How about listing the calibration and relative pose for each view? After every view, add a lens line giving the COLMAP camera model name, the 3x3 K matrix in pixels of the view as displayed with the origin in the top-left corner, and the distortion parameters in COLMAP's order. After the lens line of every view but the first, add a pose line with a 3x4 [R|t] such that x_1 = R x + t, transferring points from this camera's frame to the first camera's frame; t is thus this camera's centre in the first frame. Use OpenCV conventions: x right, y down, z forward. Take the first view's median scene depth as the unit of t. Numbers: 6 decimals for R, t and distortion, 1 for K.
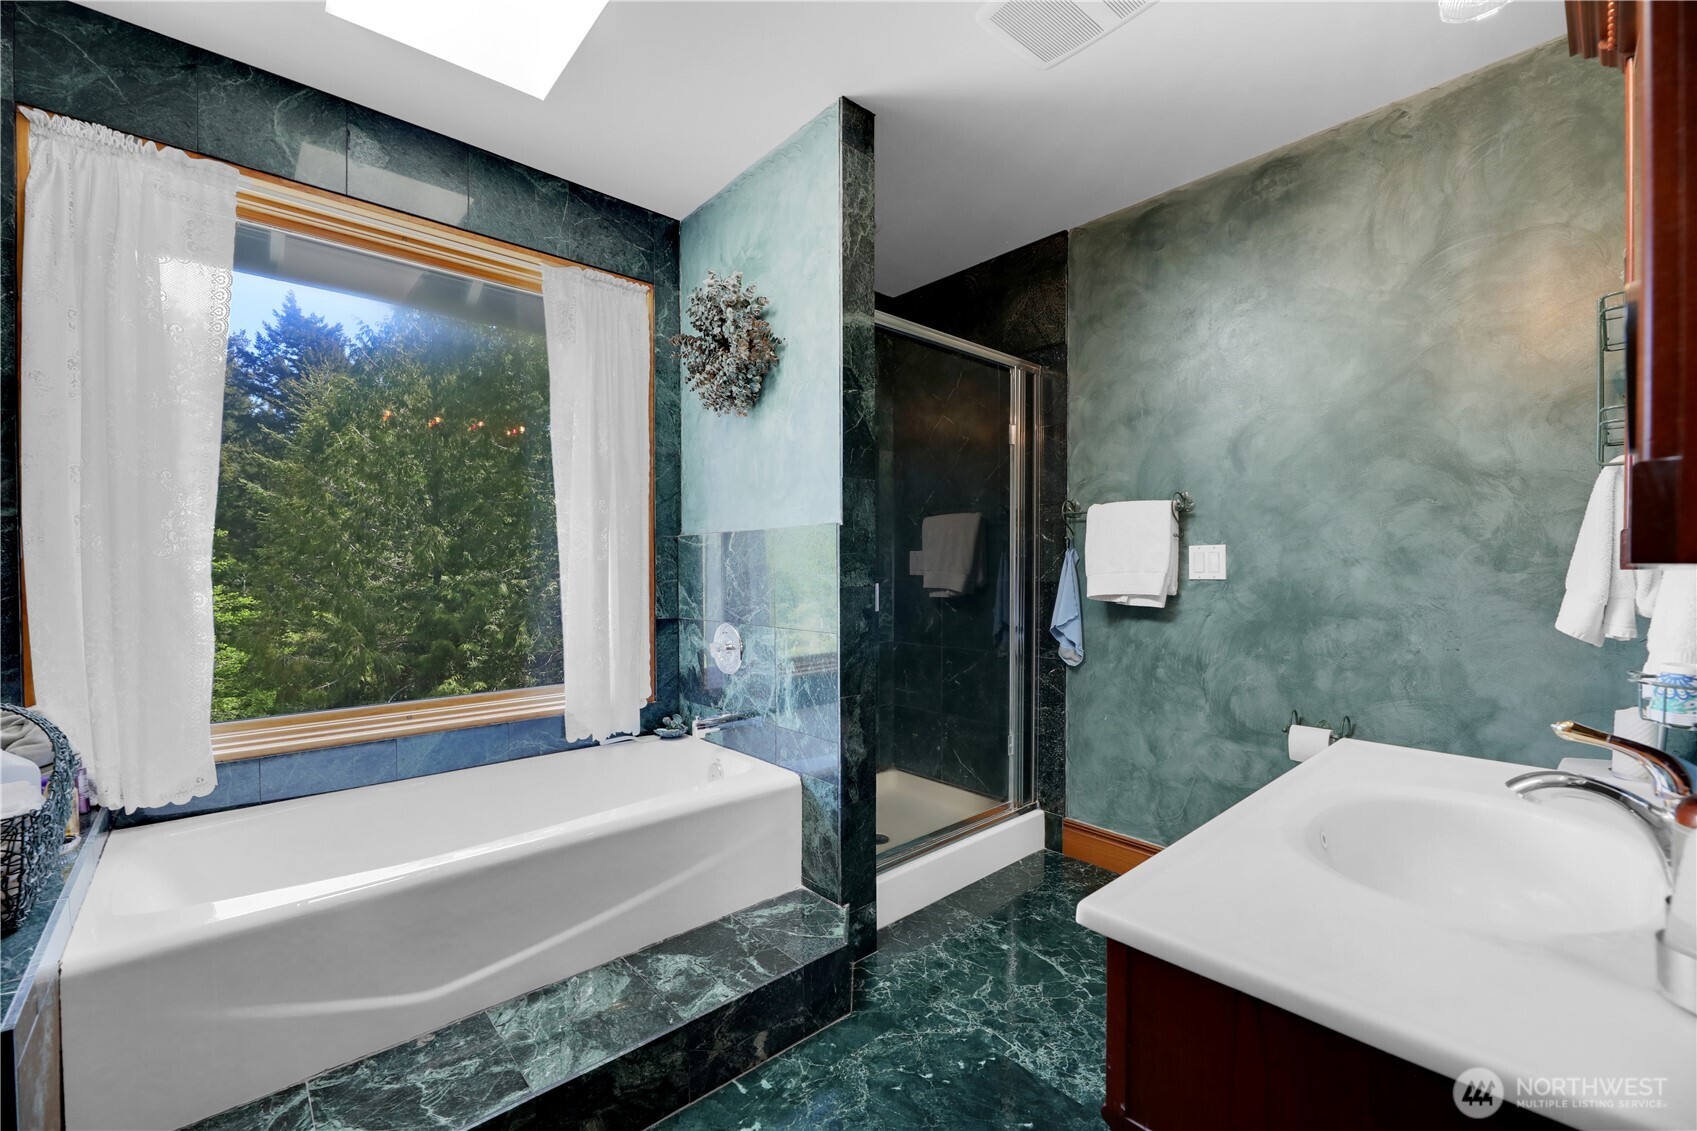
lens RADIAL K [[686.9, 0, 848.5], [0, 686.9, 567.8], [0, 0, 1]] dist [-0.009140, -0.000717]
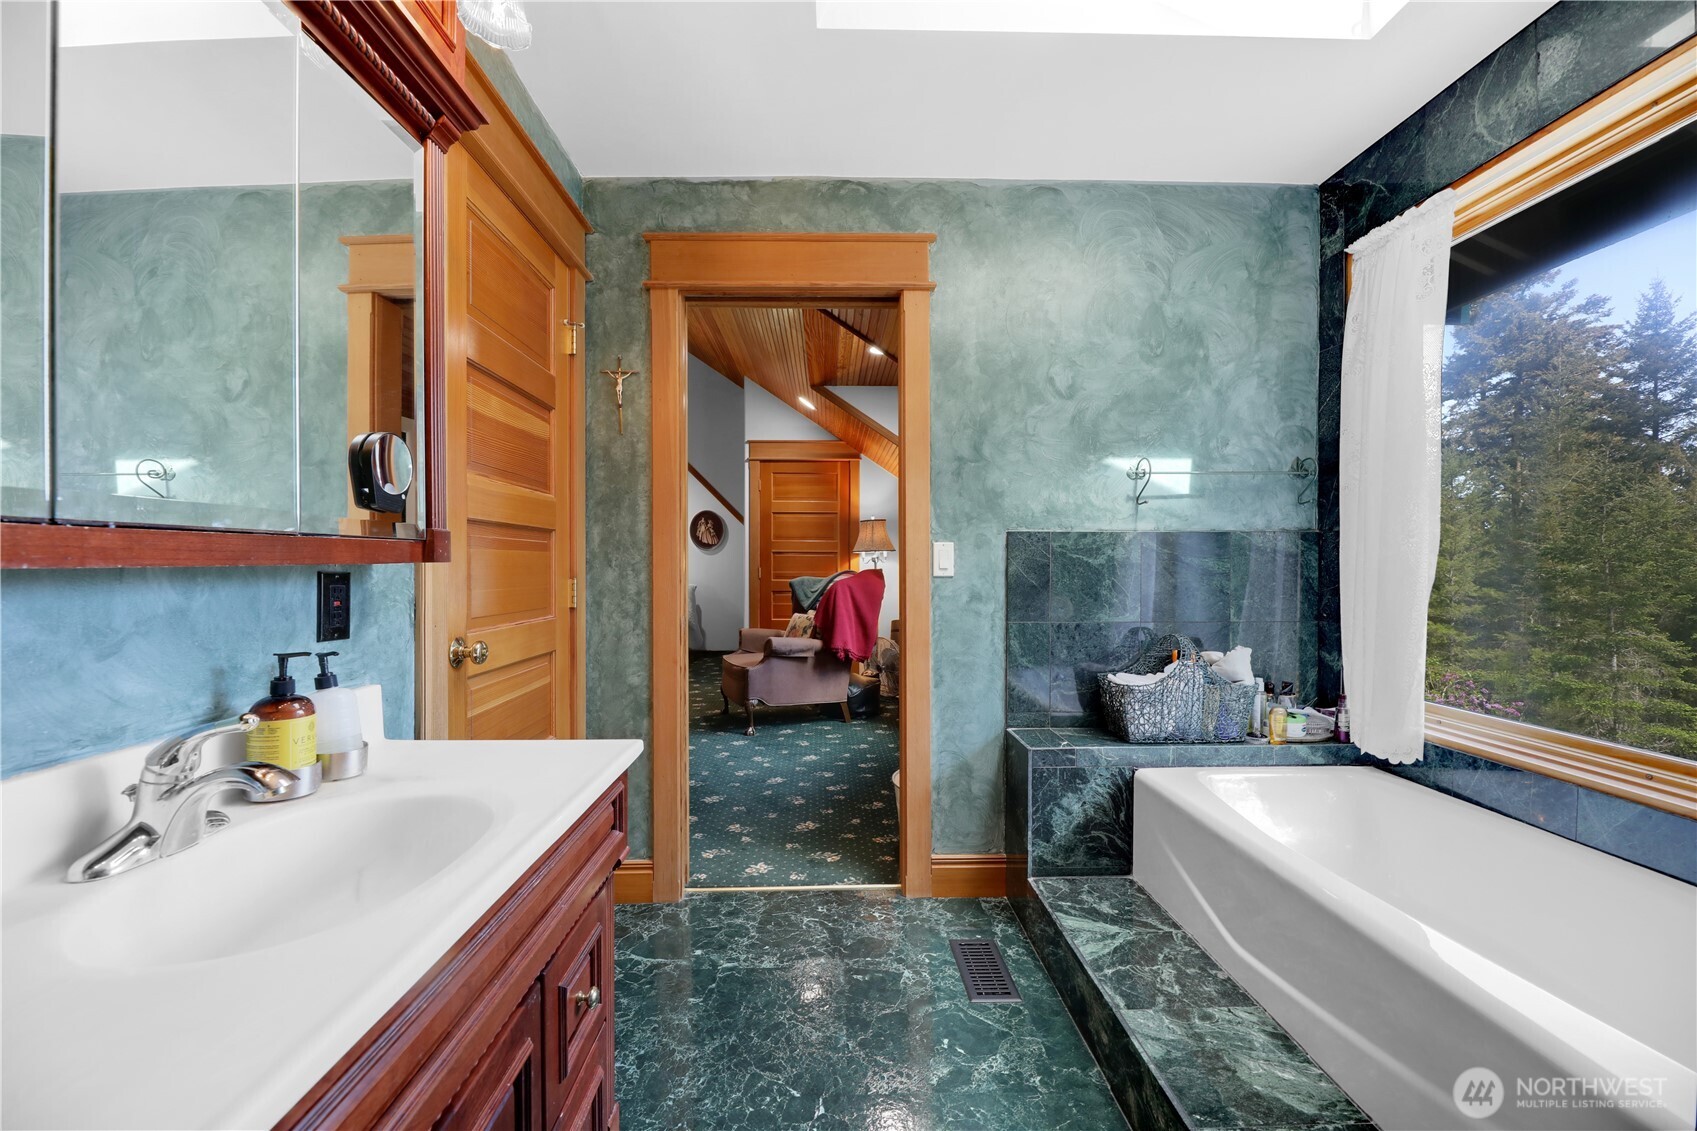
lens RADIAL K [[686.9, 0, 842.8], [0, 686.9, 568.1], [0, 0, 1]] dist [-0.009140, -0.000717]
pose [[-0.650124, 0.000033, -0.759828, 0.655393], [-0.010127, 0.999911, 0.008709, 0.007202], [0.759761, 0.013357, -0.650065, 1.243765]]
